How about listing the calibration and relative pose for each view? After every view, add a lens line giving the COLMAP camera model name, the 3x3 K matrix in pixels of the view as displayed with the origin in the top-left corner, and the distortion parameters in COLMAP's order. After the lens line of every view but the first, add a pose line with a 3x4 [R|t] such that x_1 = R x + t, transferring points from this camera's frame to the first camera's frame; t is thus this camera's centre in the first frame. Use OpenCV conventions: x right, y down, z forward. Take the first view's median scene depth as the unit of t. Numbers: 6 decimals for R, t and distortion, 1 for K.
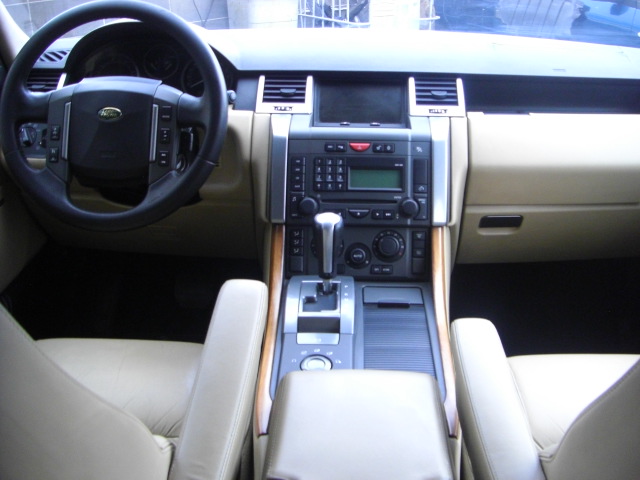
lens RADIAL K [[717.1, 0, 321.8], [0, 717.1, 234.3], [0, 0, 1]] dist [-0.138546, 0.000000]
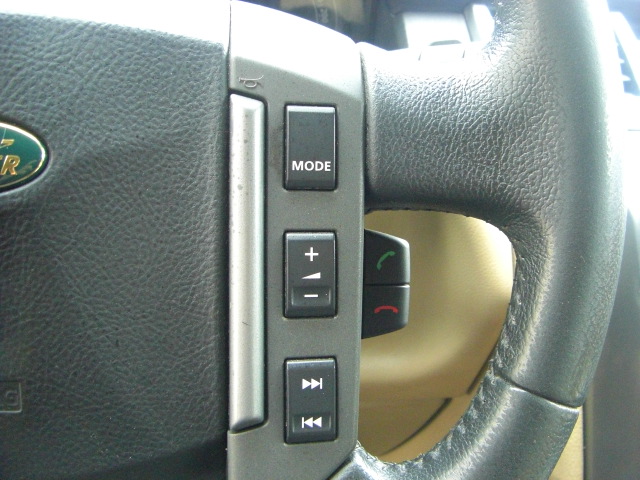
lens RADIAL K [[717.1, 0, 318.4], [0, 717.1, 239.5], [0, 0, 1]] dist [-0.138546, 0.000000]
pose [[0.988253, -0.044533, 0.146194, -0.240046], [0.043996, 0.999008, 0.006906, -0.145643], [-0.146357, -0.000393, 0.989232, 0.807476]]
